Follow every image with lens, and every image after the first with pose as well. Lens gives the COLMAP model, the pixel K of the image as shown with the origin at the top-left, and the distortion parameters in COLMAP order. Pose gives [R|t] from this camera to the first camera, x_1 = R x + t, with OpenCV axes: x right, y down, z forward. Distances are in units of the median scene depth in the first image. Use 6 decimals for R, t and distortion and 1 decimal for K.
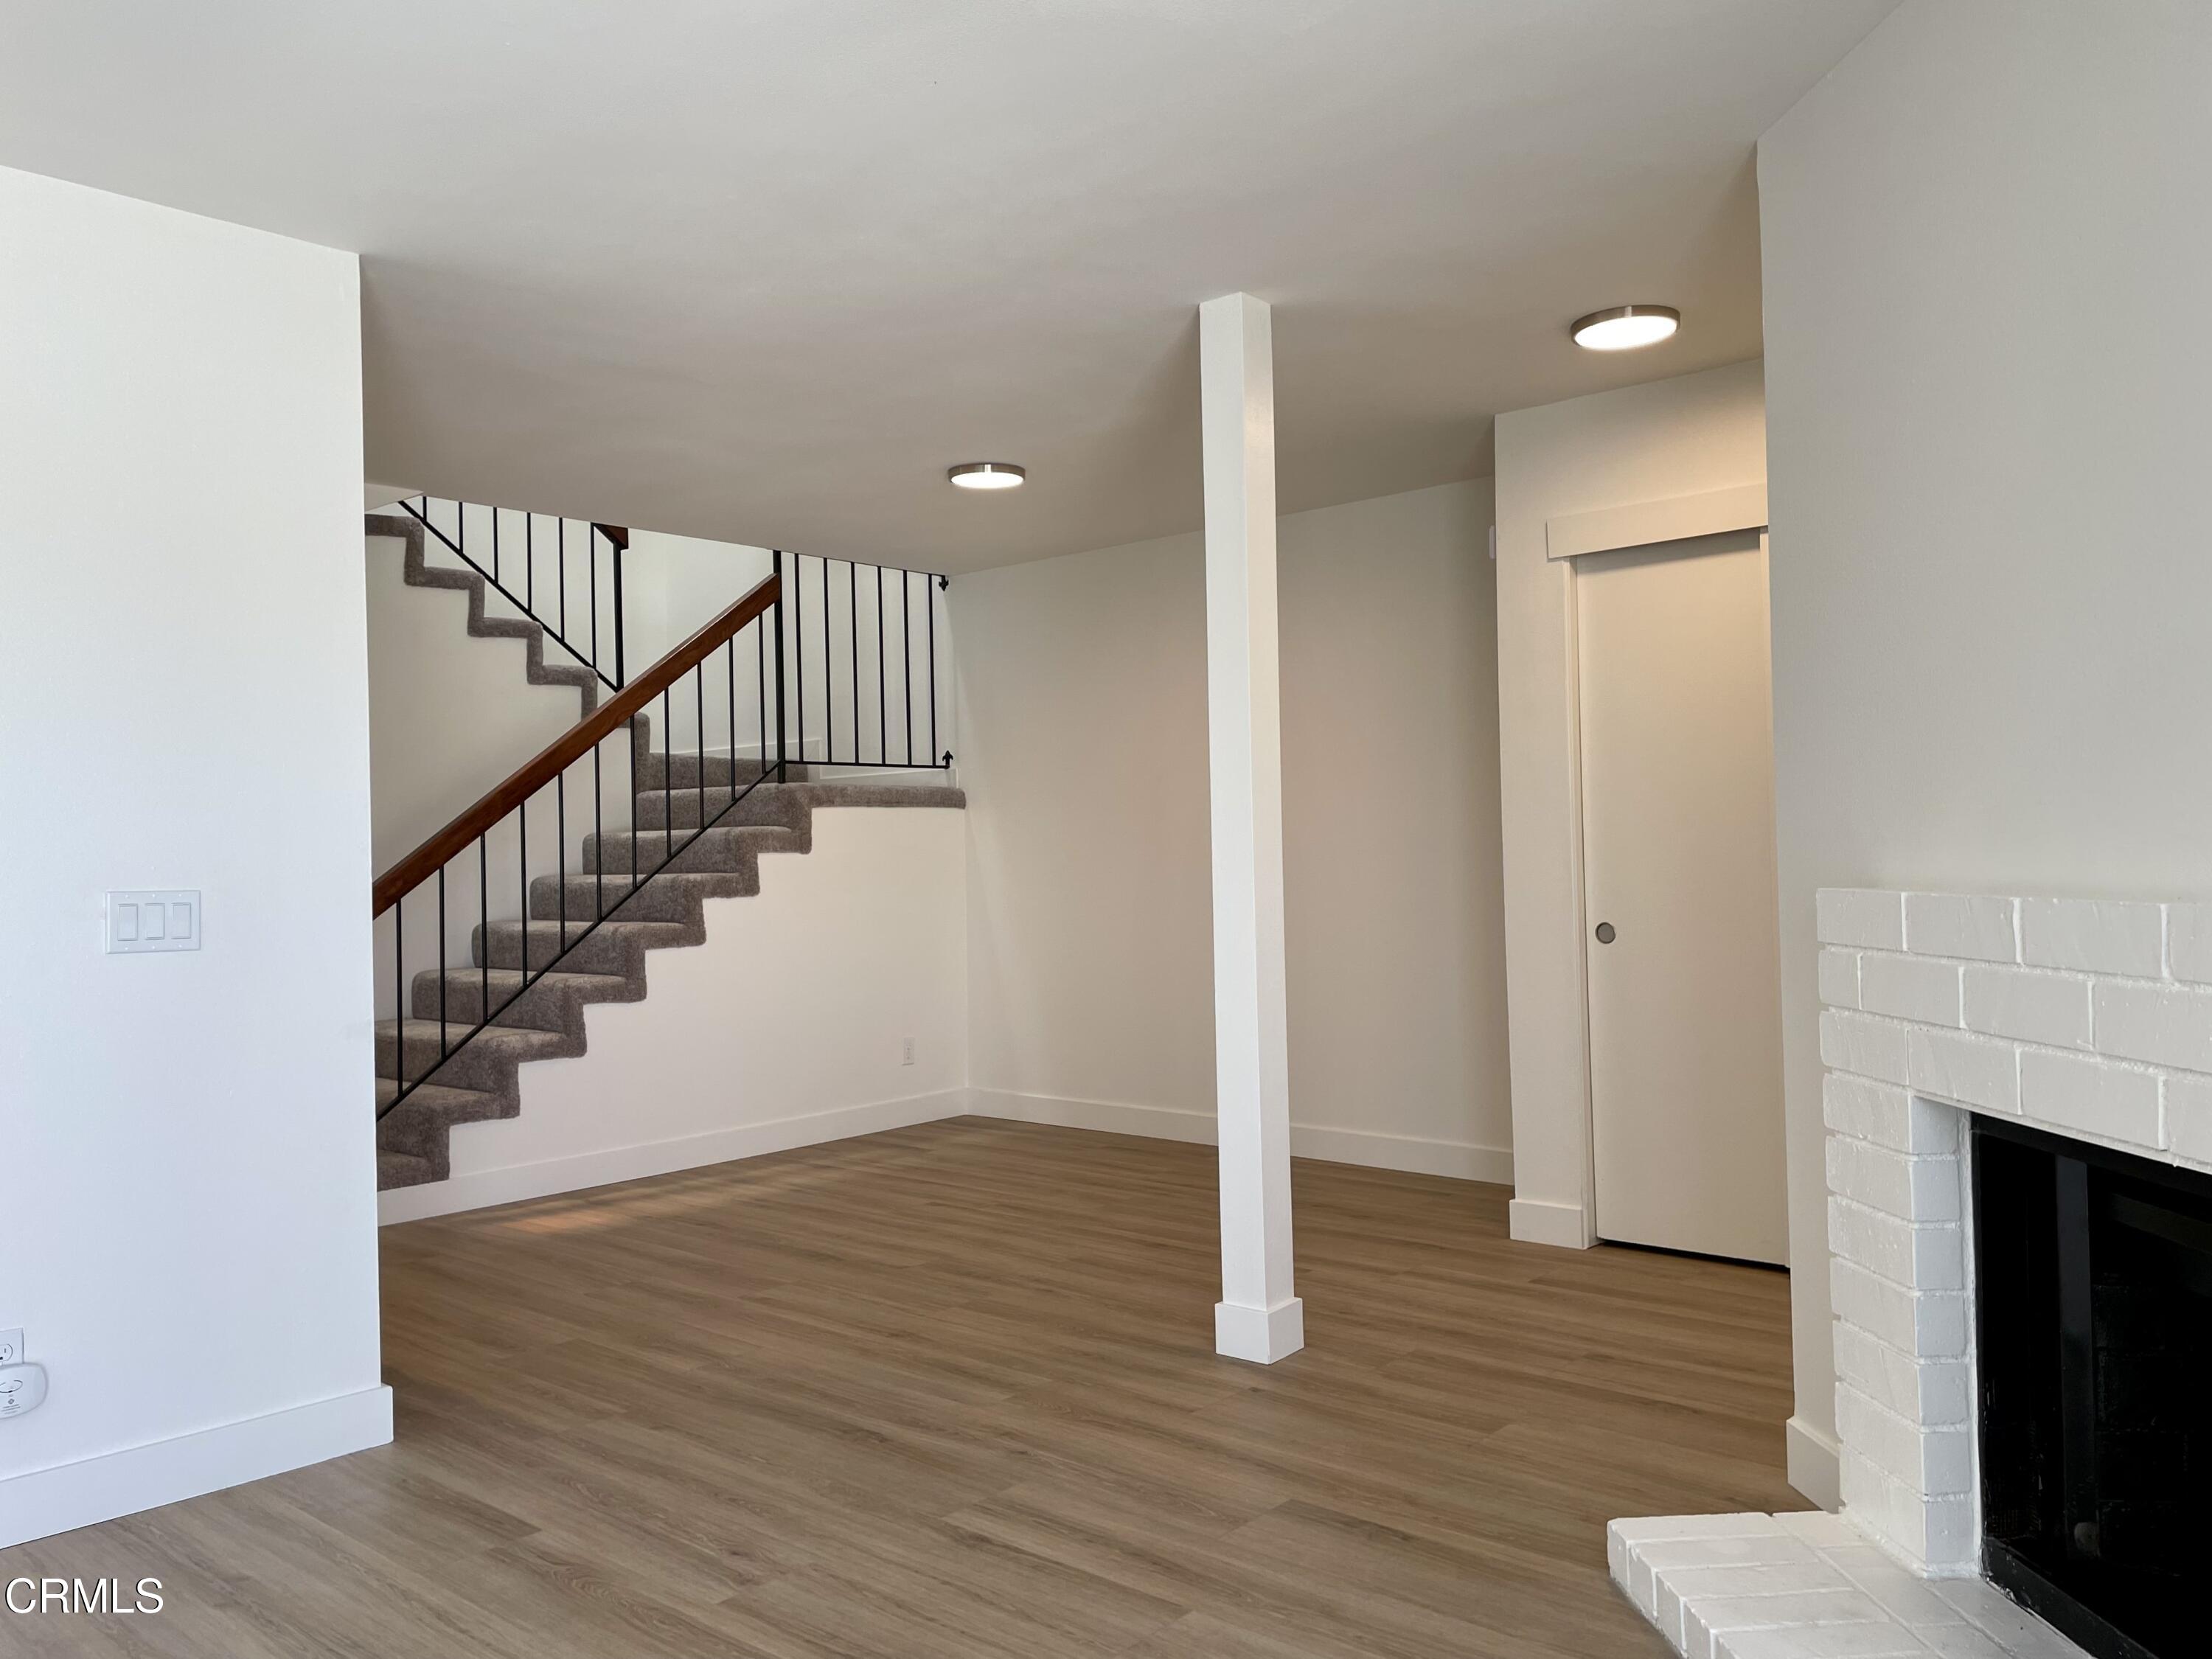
lens RADIAL K [[1670.9, 0, 1114.3], [0, 1670.9, 824.4], [0, 0, 1]] dist [0.078537, -0.098644]
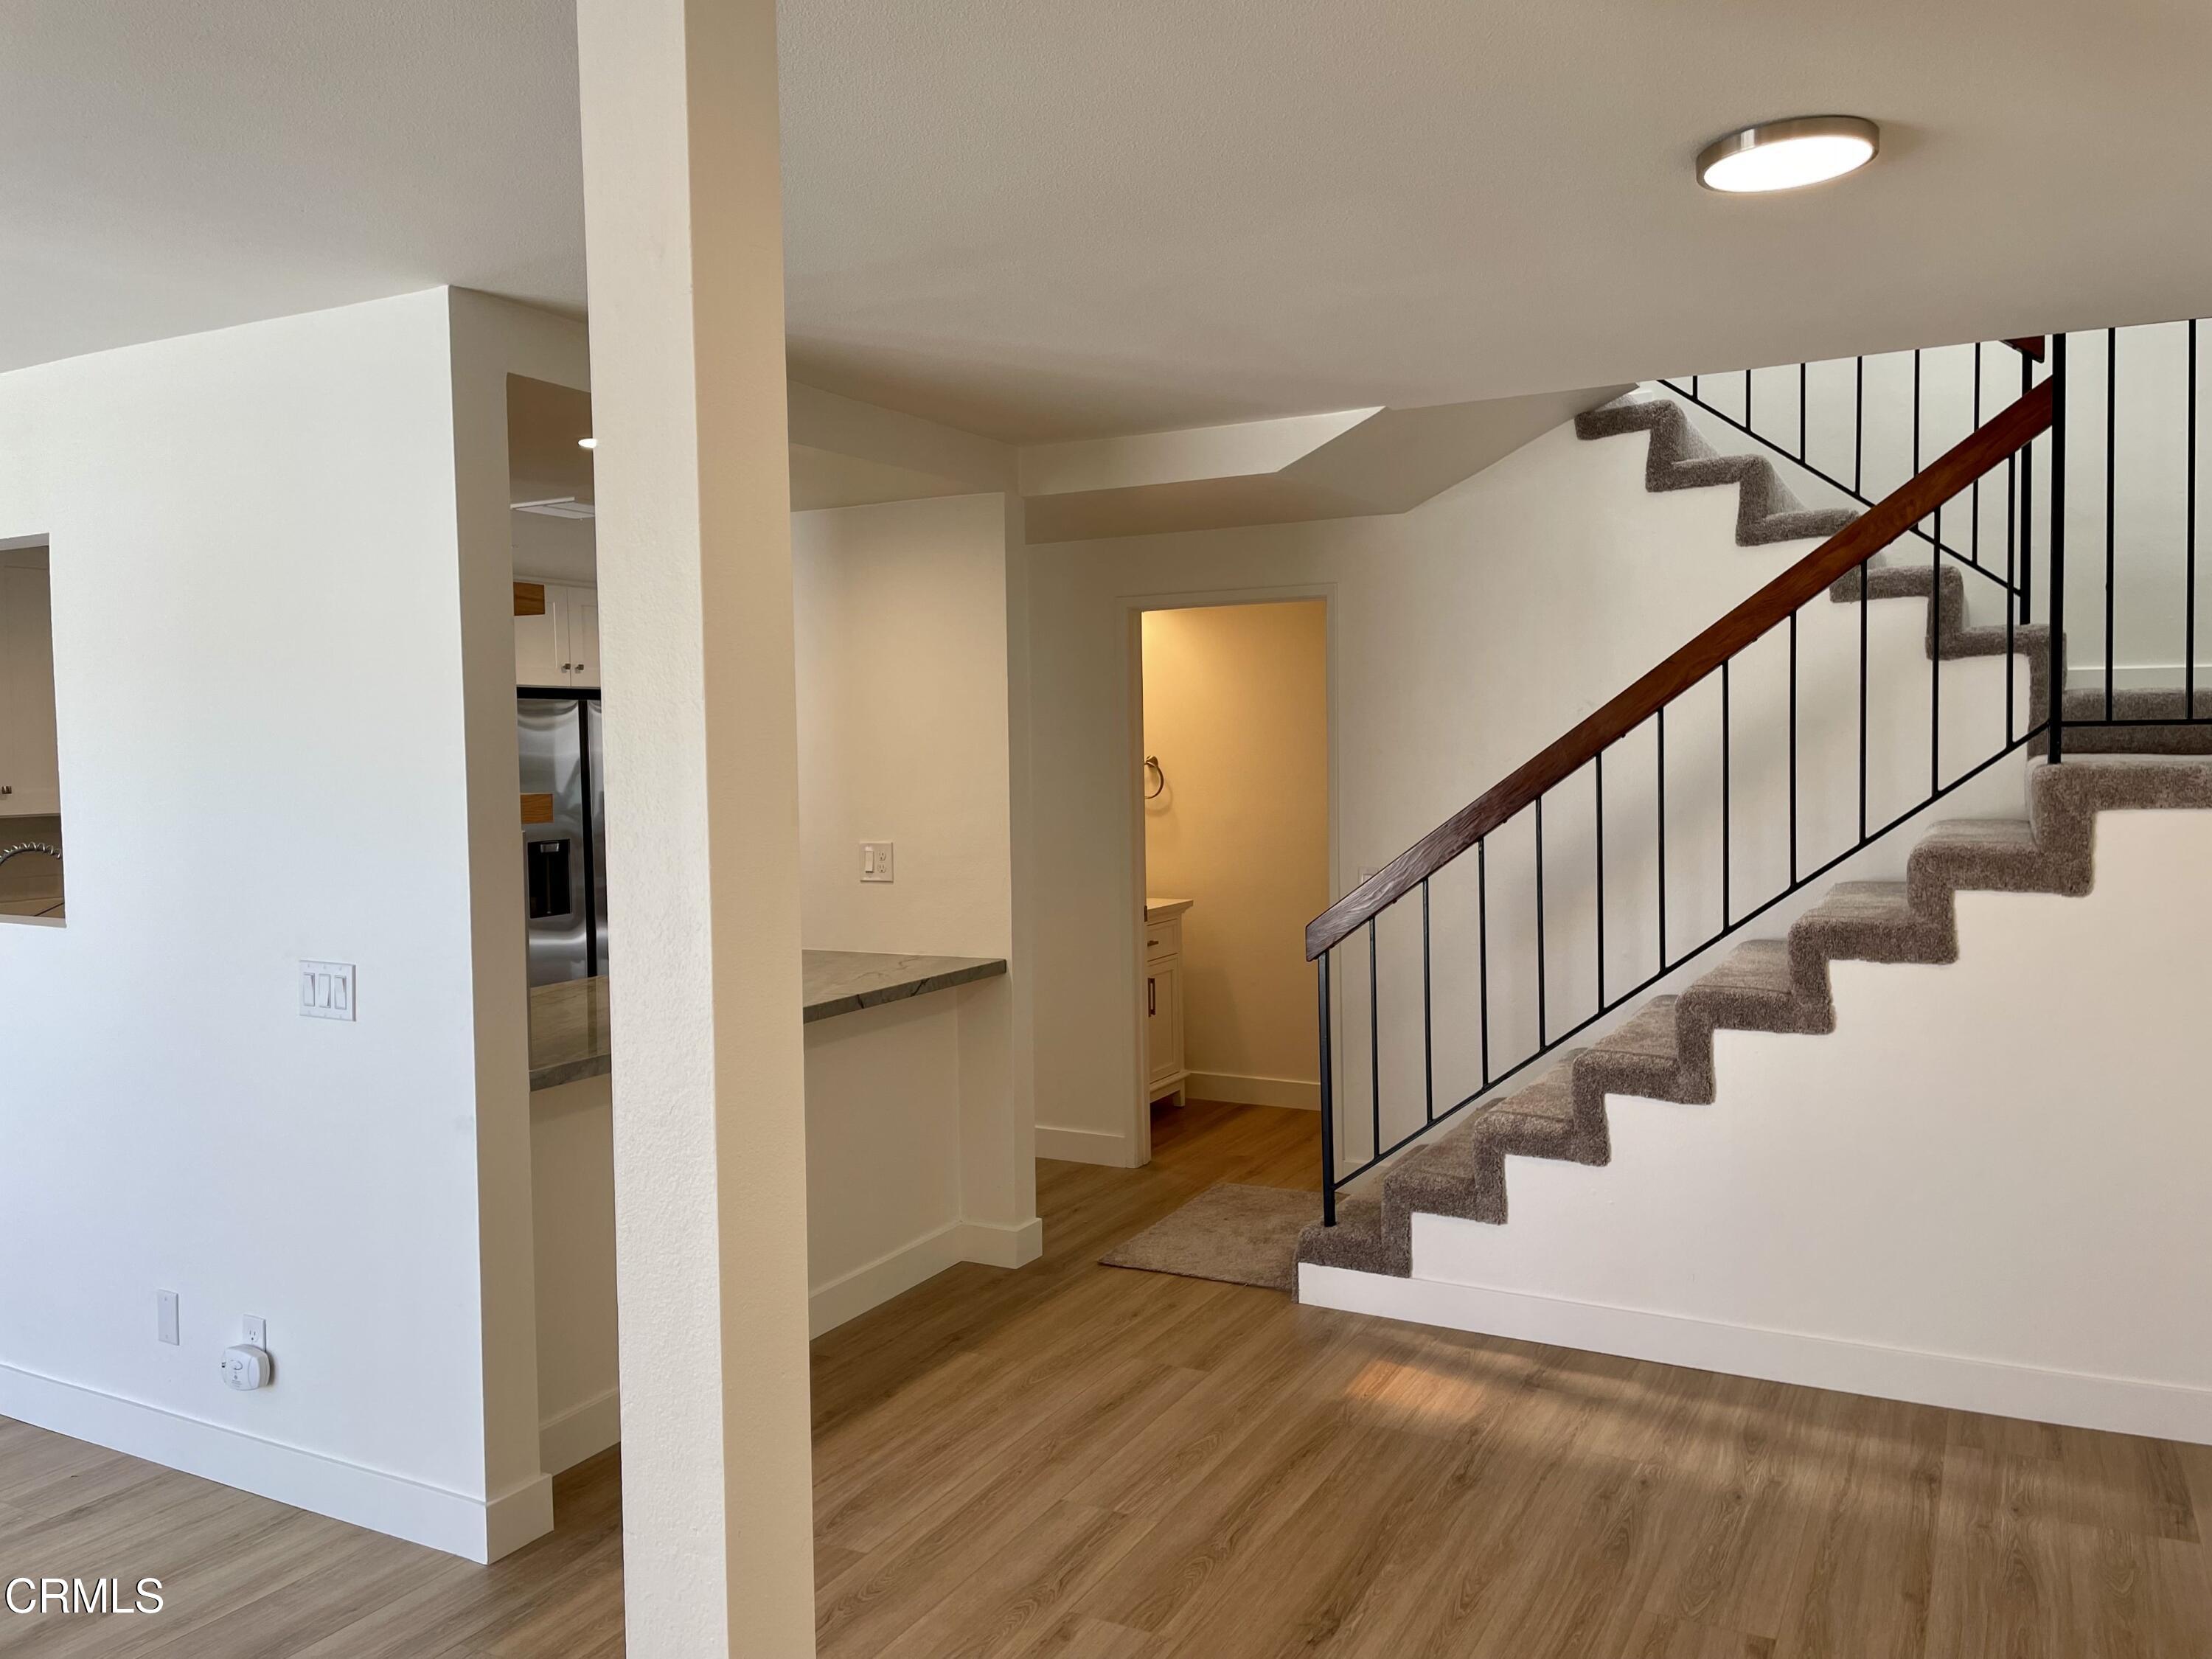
lens RADIAL K [[1670.9, 0, 1113.0], [0, 1670.9, 811.2], [0, 0, 1]] dist [0.078537, -0.098644]
pose [[0.222517, 0.057193, -0.973250, 0.487206], [0.026394, 0.997559, 0.064656, -0.093562], [0.974572, -0.040075, 0.220464, 1.032090]]
